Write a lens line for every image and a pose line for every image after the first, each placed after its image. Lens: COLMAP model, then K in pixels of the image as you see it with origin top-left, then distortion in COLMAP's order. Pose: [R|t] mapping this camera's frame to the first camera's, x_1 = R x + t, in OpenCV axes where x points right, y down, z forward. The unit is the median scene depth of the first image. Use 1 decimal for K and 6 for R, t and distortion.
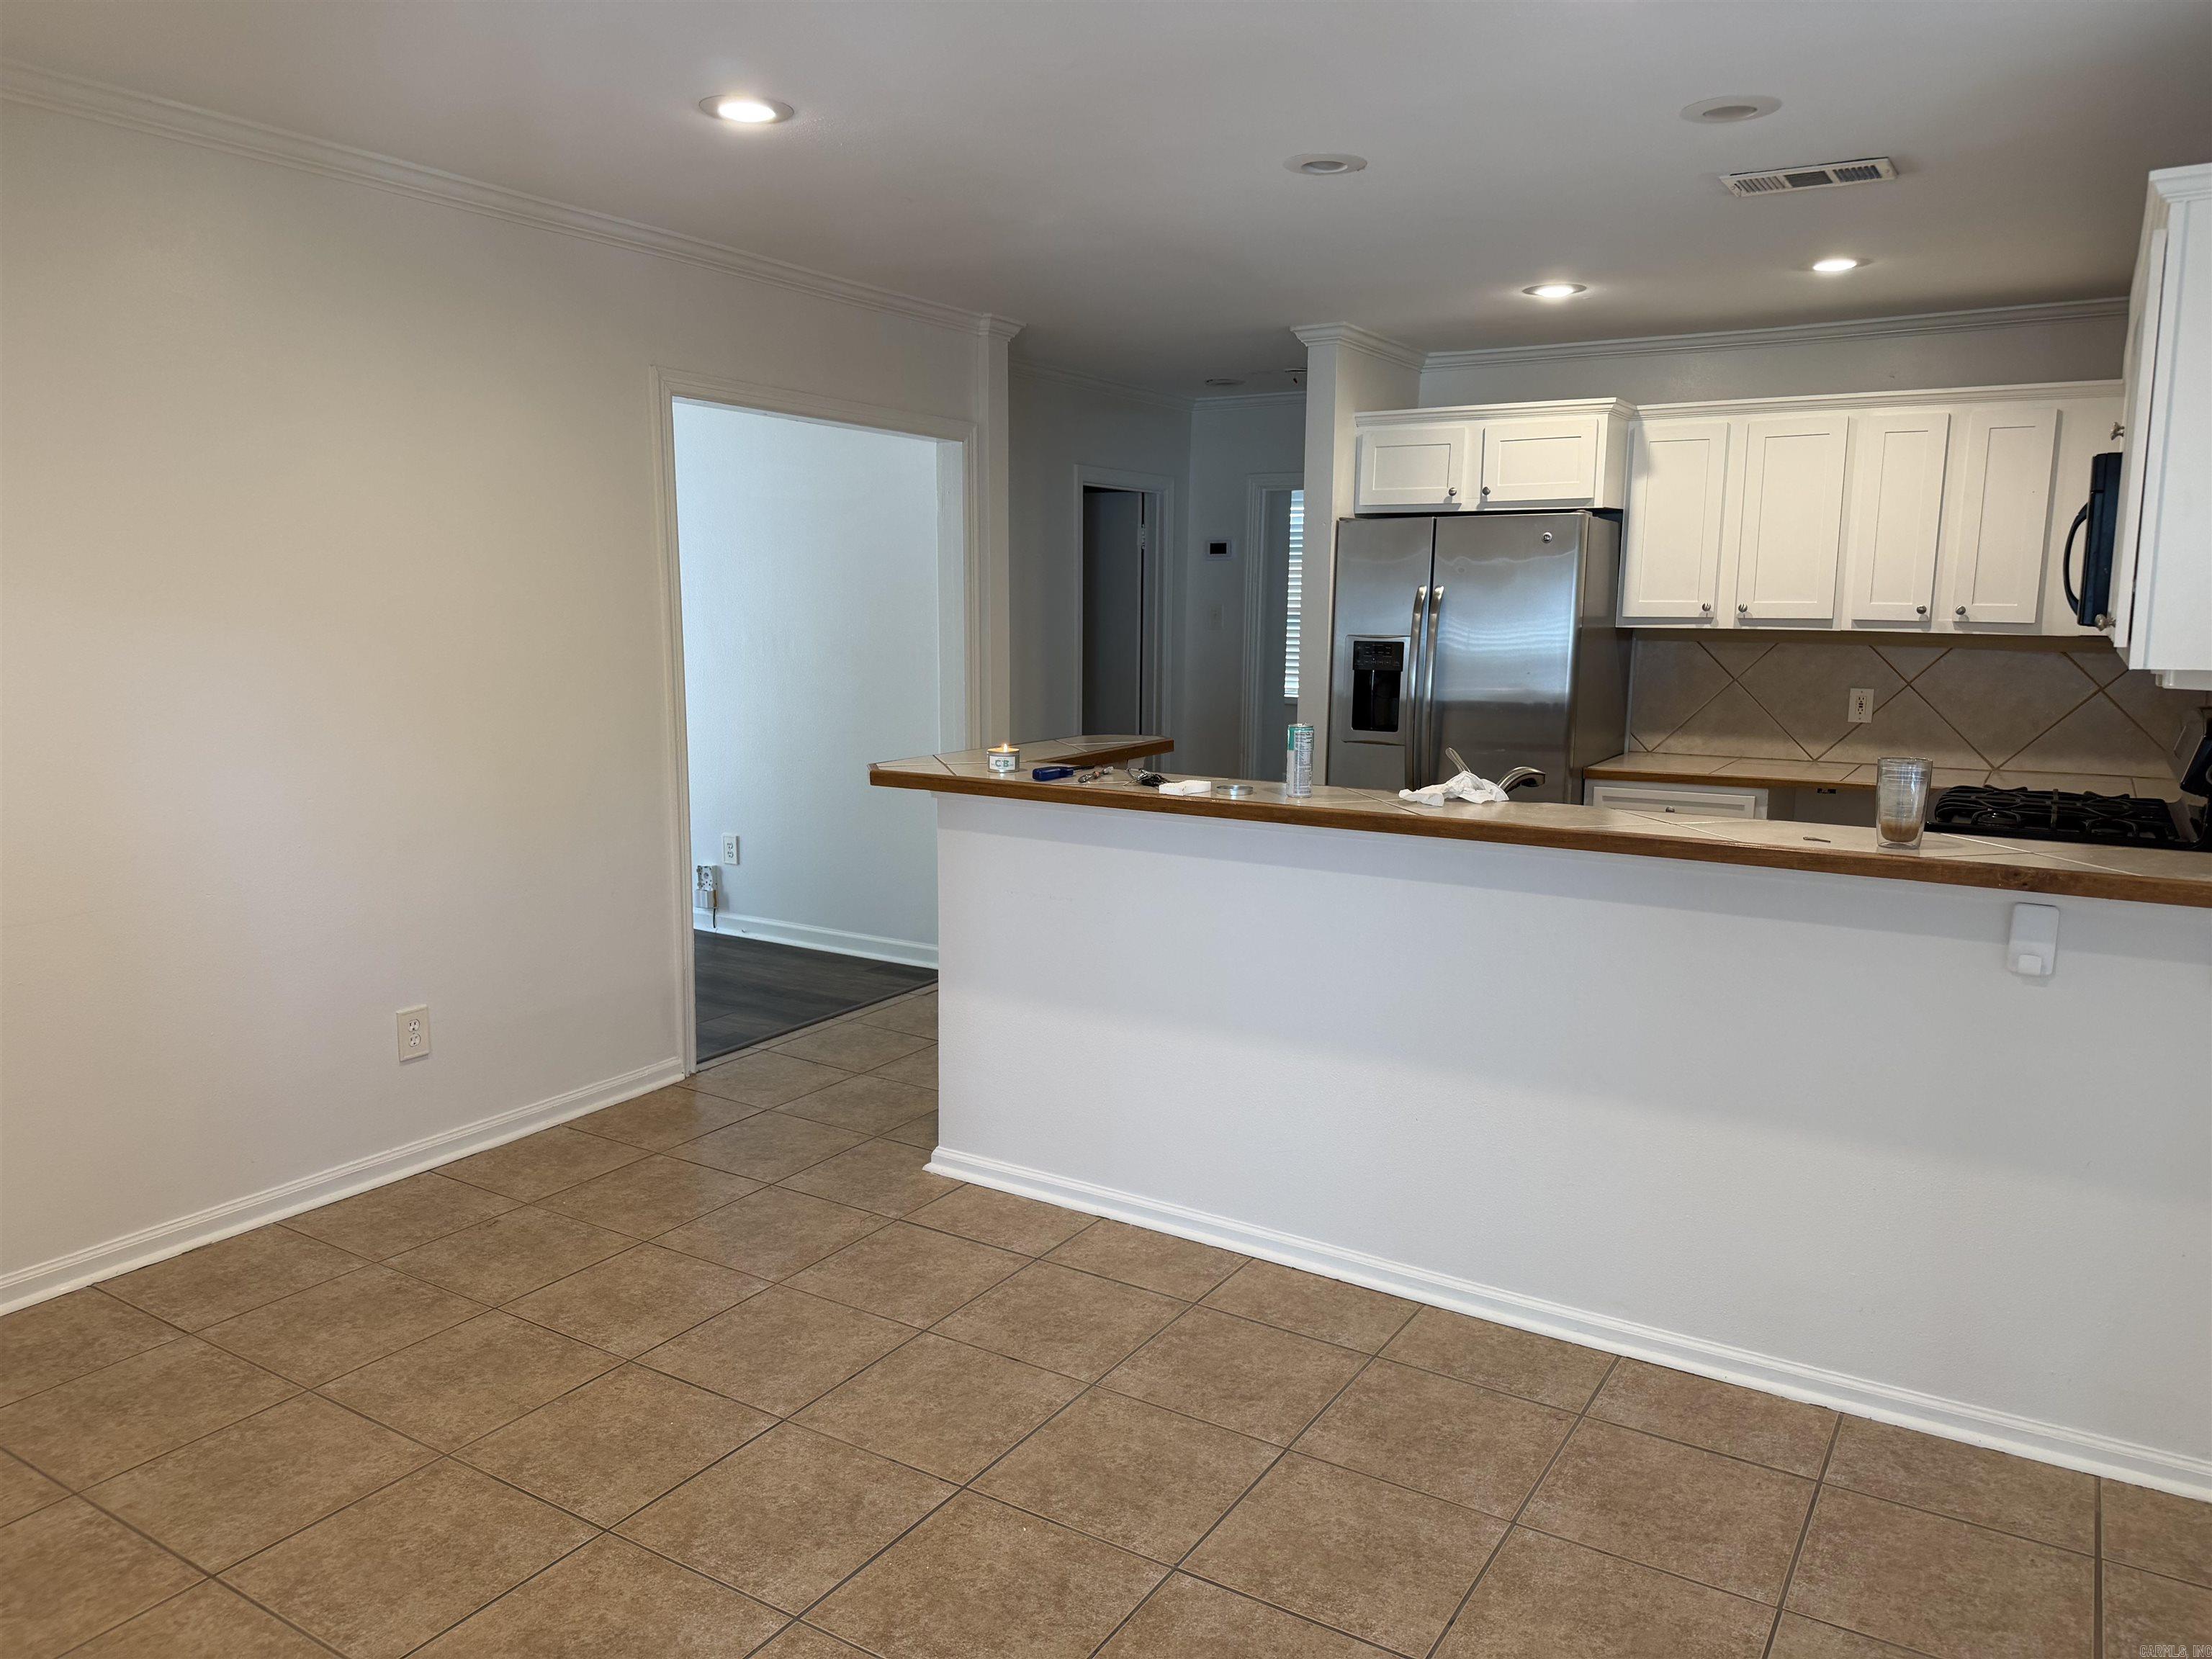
lens RADIAL K [[1565.5, 0, 1100.4], [0, 1565.5, 839.9], [0, 0, 1]] dist [0.044584, -0.057743]
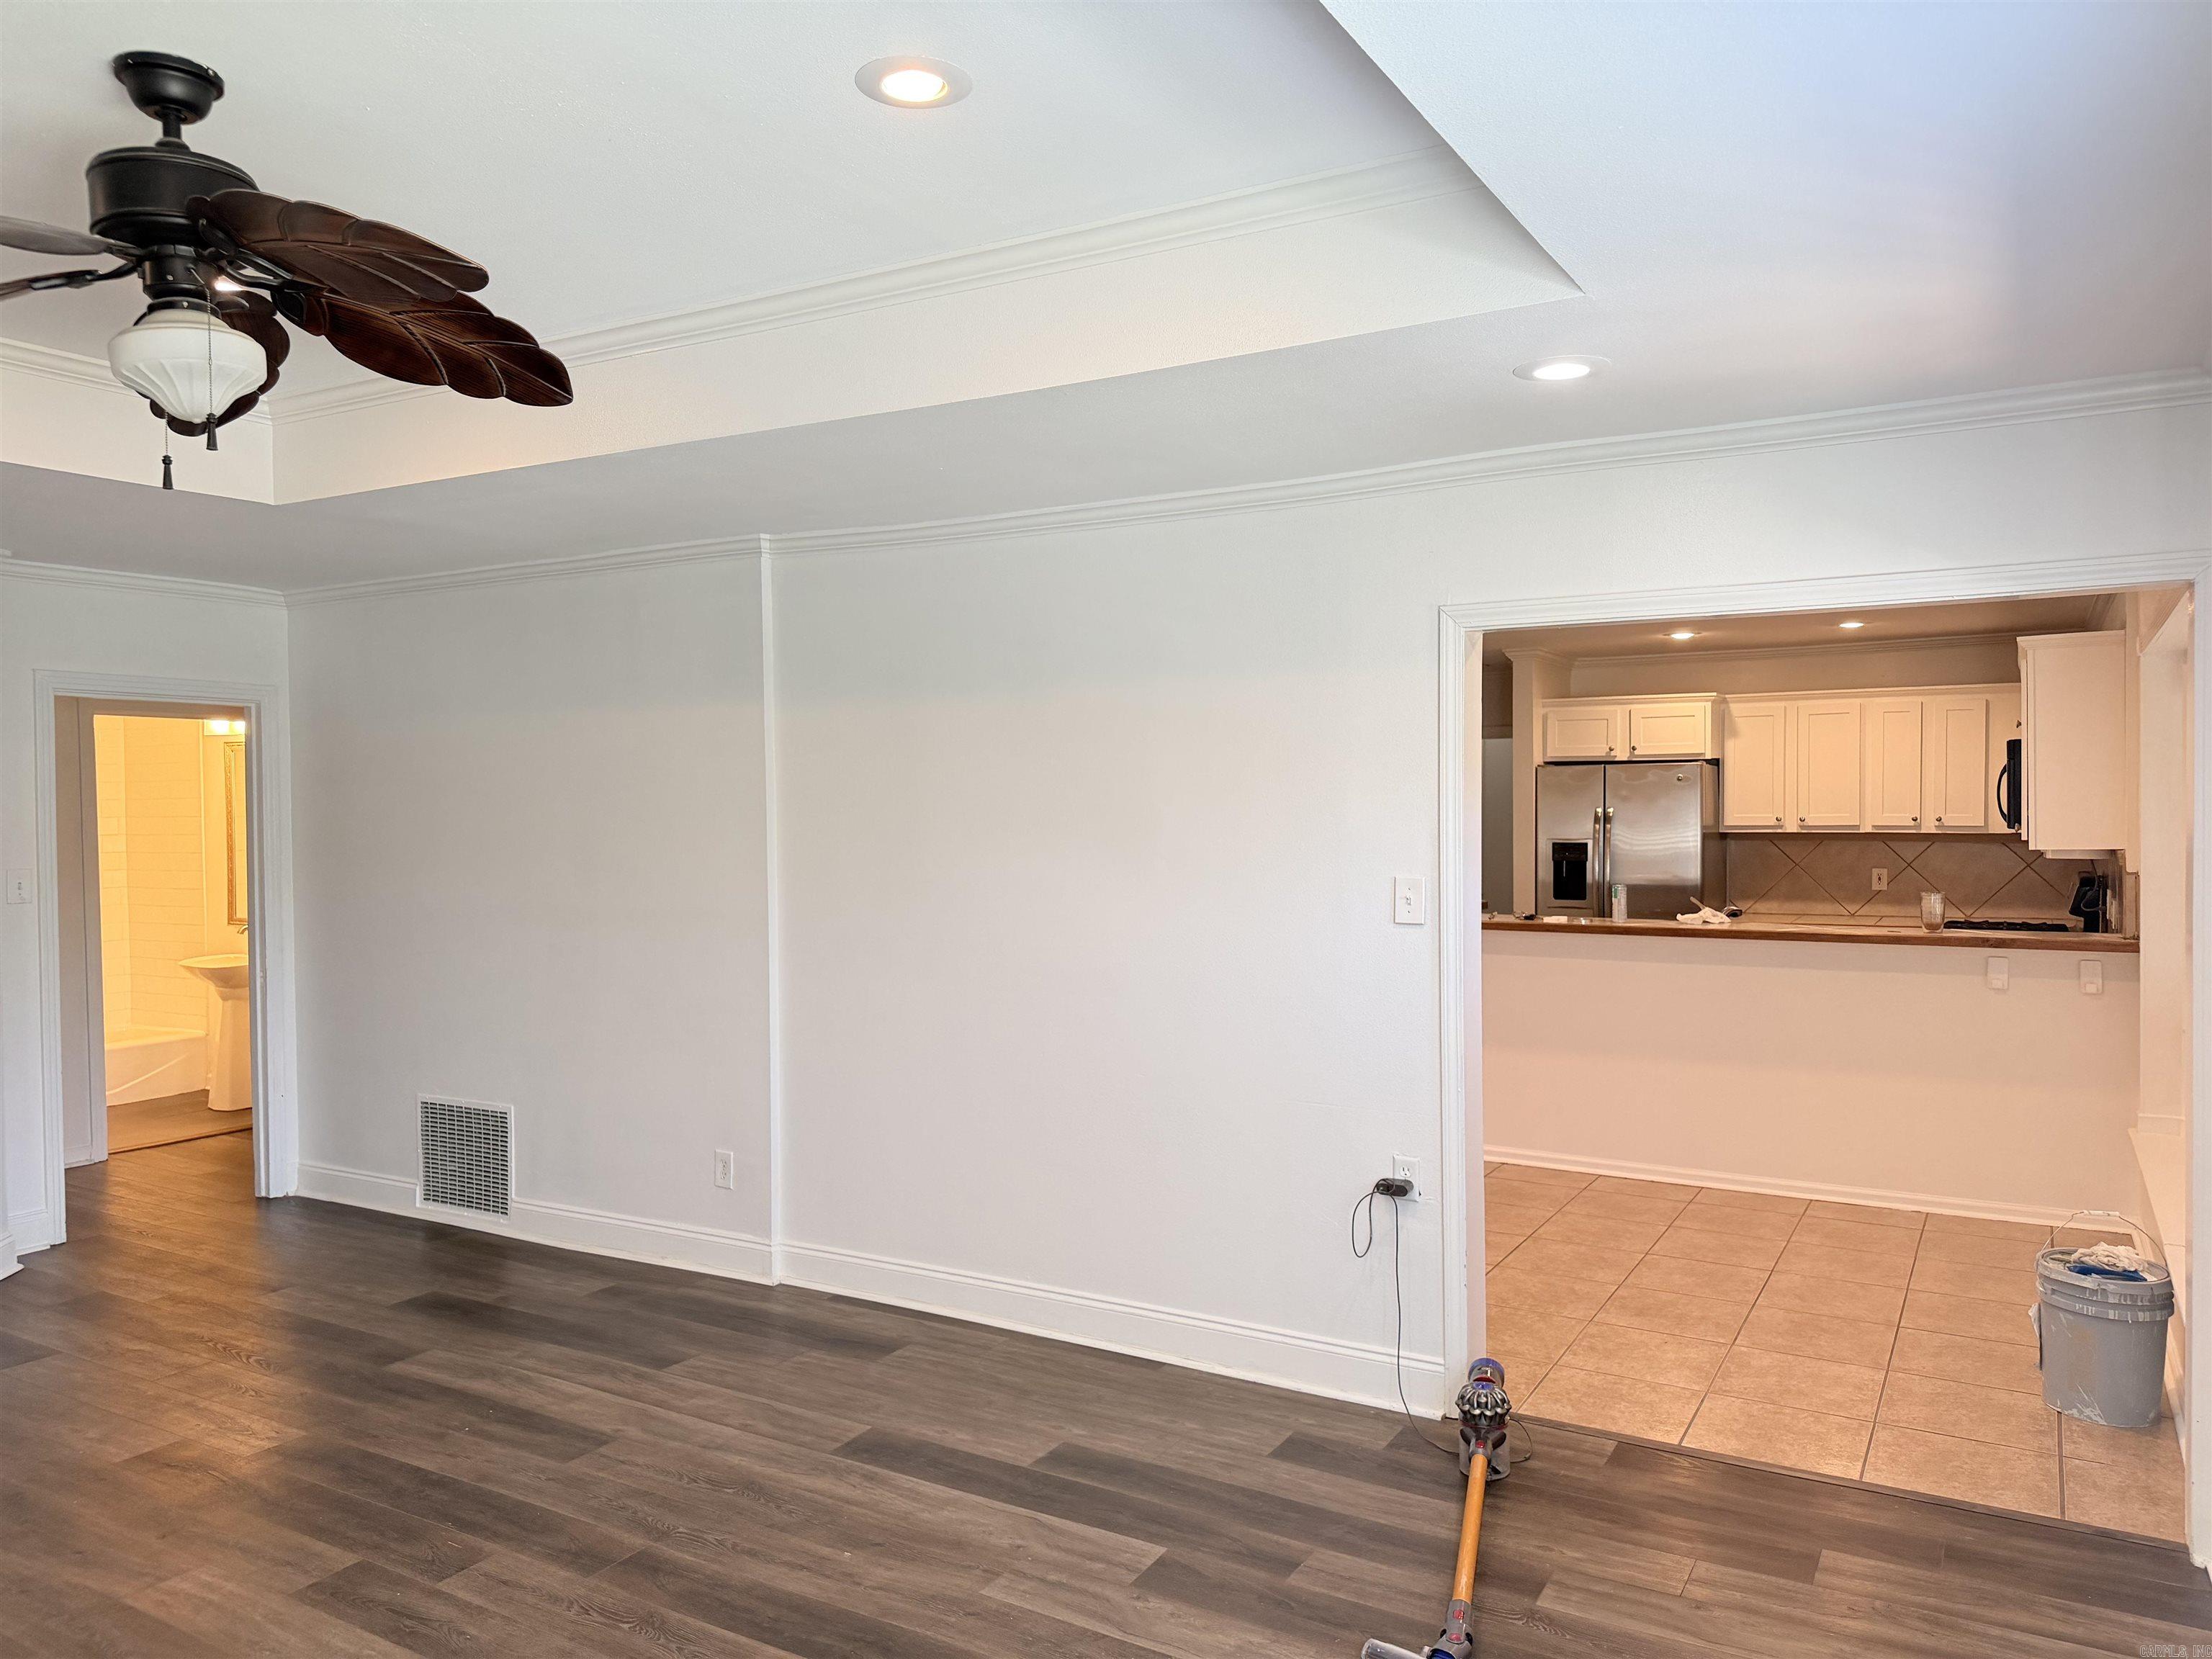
lens RADIAL K [[1565.5, 0, 1104.6], [0, 1565.5, 830.7], [0, 0, 1]] dist [0.044584, -0.057743]
pose [[0.999607, -0.017214, 0.022113, -0.335973], [0.020097, 0.990288, -0.137572, 0.070275], [-0.019530, 0.137962, 0.990245, -0.567618]]
